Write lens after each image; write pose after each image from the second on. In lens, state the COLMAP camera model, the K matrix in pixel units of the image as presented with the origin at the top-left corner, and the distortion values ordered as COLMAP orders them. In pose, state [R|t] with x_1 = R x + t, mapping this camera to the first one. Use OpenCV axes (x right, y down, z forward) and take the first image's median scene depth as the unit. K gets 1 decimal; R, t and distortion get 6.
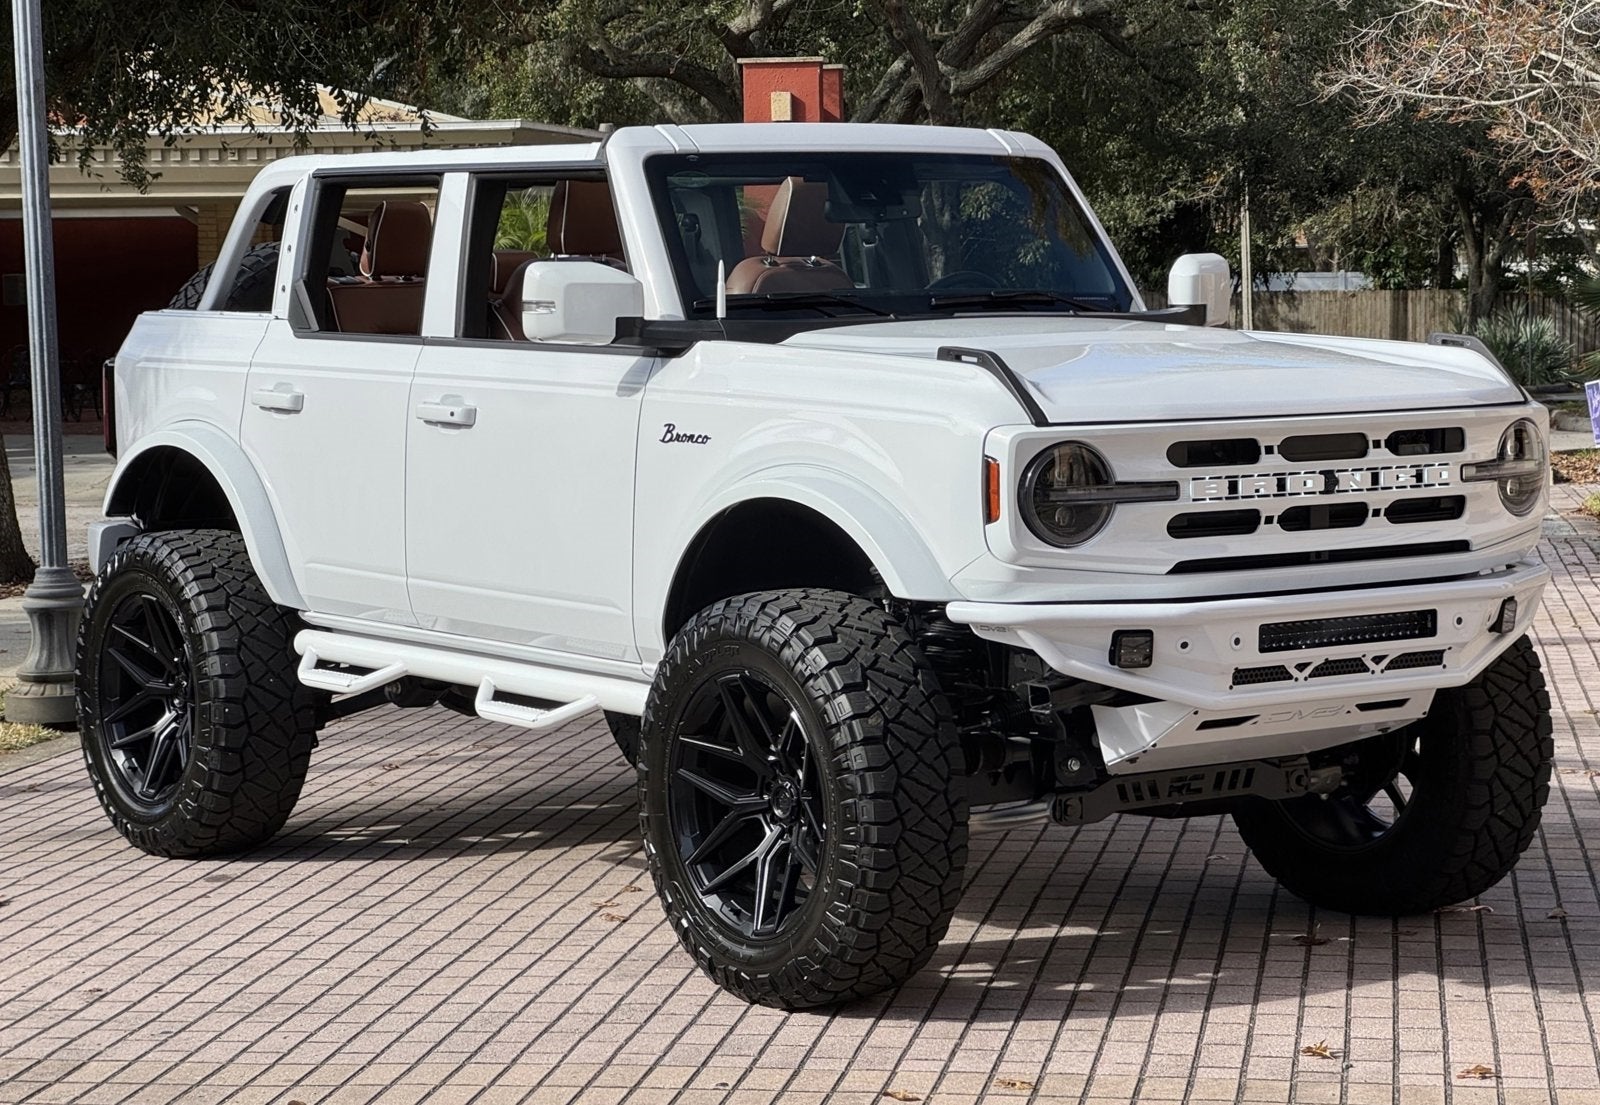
lens RADIAL K [[3747.6, 0, 800.0], [0, 3747.6, 552.5], [0, 0, 1]] dist [0.075876, 1.089786]
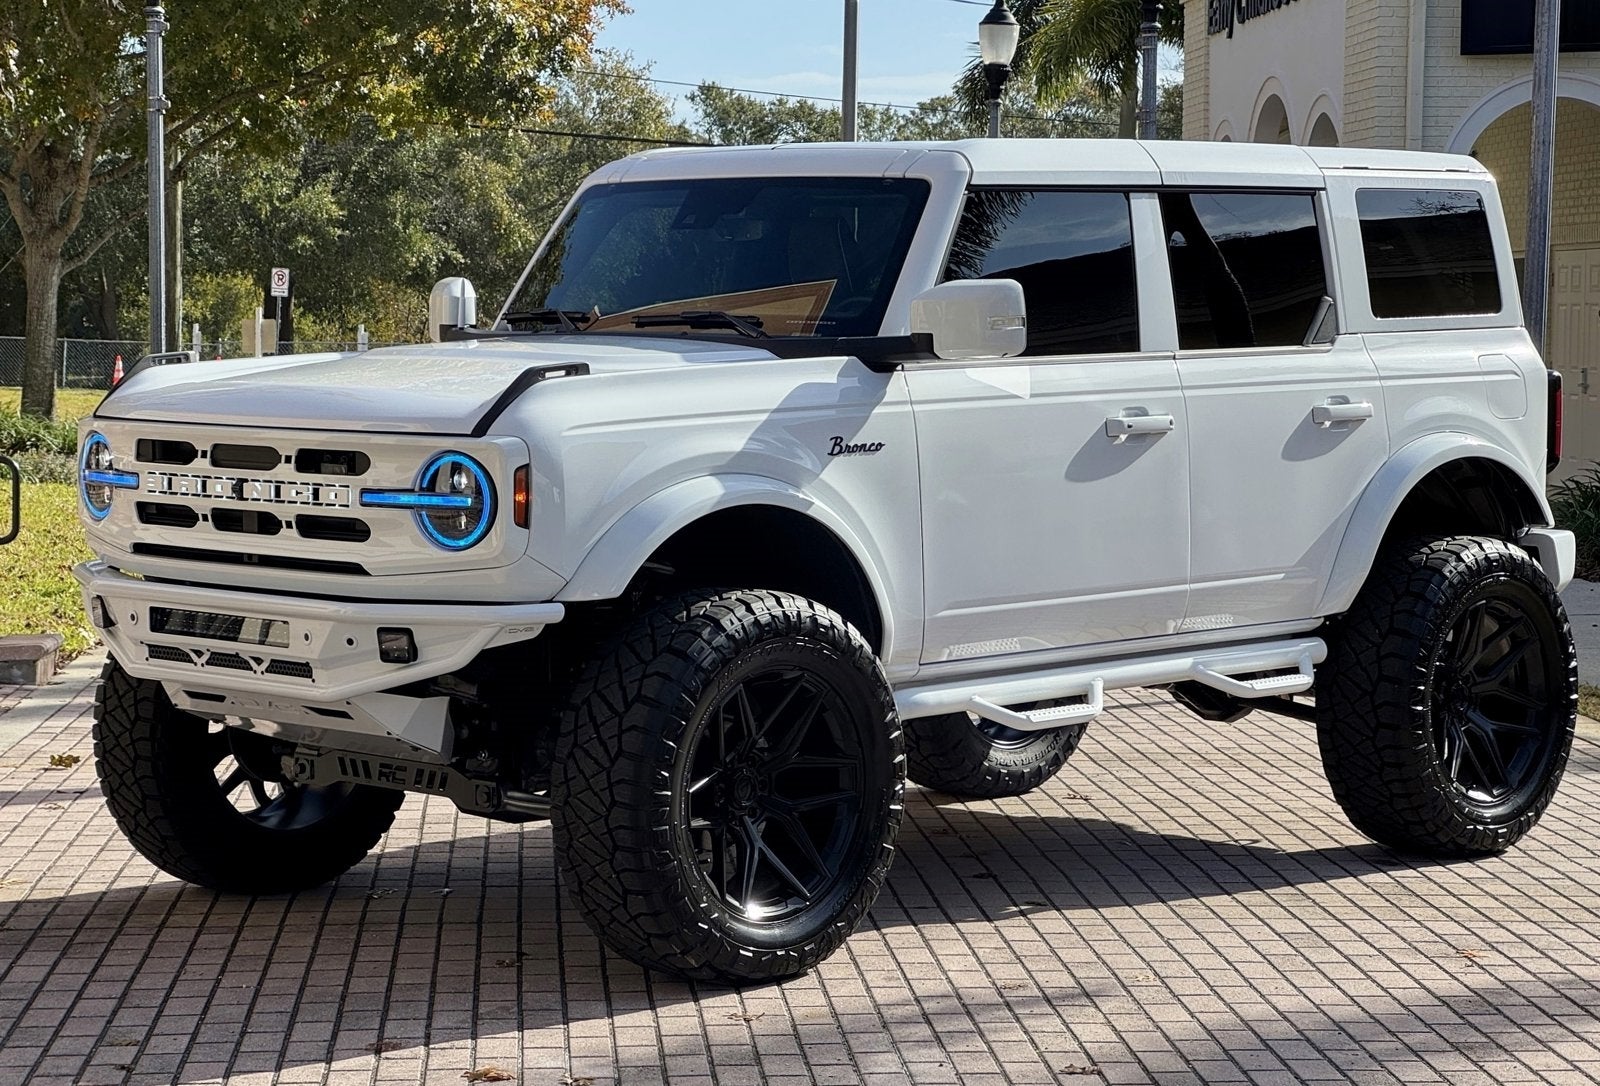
lens RADIAL K [[3716.9, 0, 800.0], [0, 3716.9, 543.0], [0, 0, 1]] dist [0.085887, 1.049265]
pose [[0.162052, 0.083009, -0.983285, 1.171017], [-0.083784, 0.994015, 0.070106, -0.088209], [0.983219, 0.071023, 0.168037, 0.939789]]
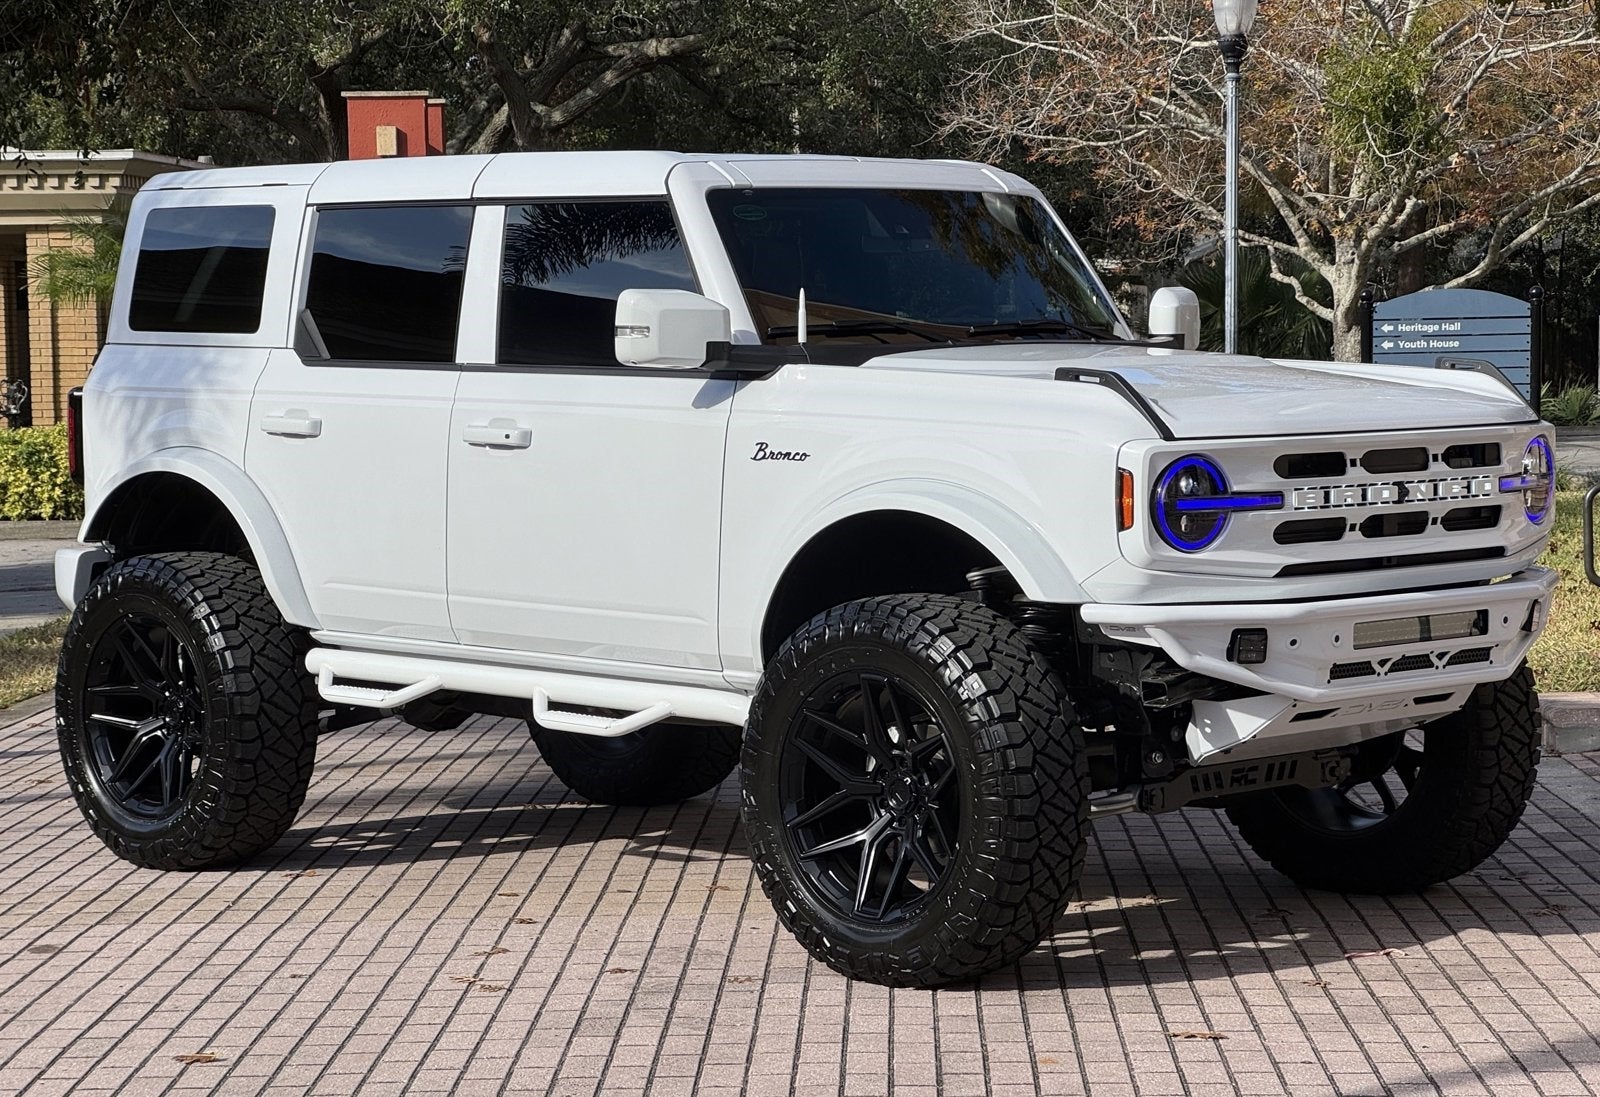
lens RADIAL K [[3691.6, 0, 800.0], [0, 3691.6, 548.5], [0, 0, 1]] dist [0.135141, 0.278738]
pose [[0.988965, -0.006825, 0.147990, -0.182100], [0.008967, 0.999864, -0.013817, 0.010274], [-0.147875, 0.014991, 0.988892, -0.033310]]
